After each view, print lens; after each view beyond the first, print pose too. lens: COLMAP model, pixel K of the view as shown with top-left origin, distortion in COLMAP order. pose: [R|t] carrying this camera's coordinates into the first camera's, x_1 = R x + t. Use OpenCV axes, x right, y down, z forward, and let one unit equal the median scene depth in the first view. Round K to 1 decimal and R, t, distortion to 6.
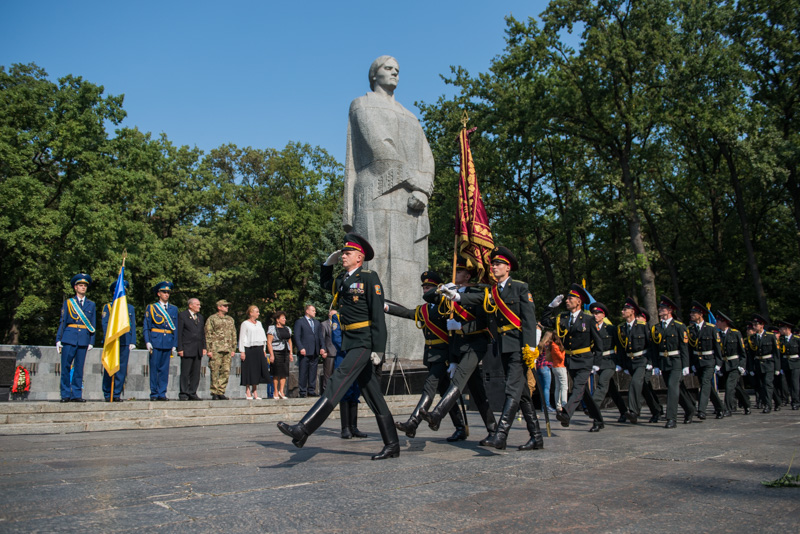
lens RADIAL K [[622.3, 0, 401.3], [0, 622.3, 267.3], [0, 0, 1]] dist [-0.010620, -0.002553]
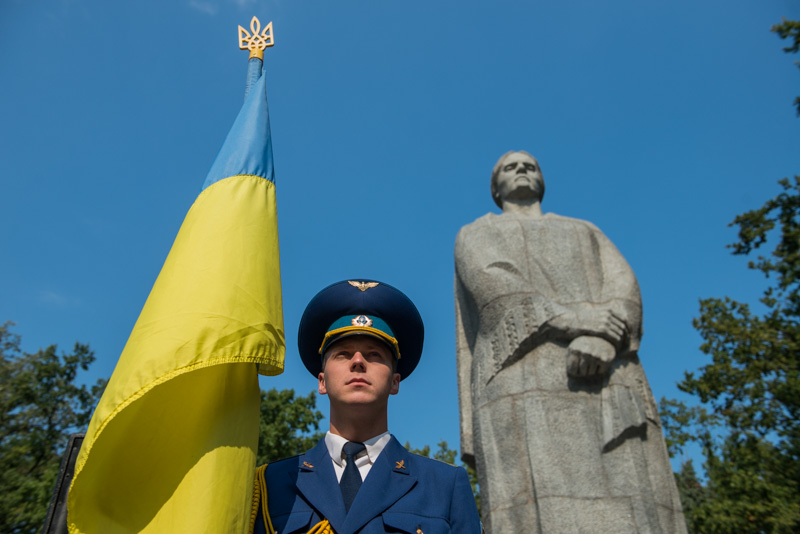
lens RADIAL K [[745.1, 0, 398.5], [0, 745.1, 269.2], [0, 0, 1]] dist [0.054698, 0.000000]
pose [[0.773642, -0.404133, -0.488010, 0.207948], [0.139552, 0.859956, -0.490918, 0.081825], [0.618064, 0.311692, 0.721696, 0.516007]]
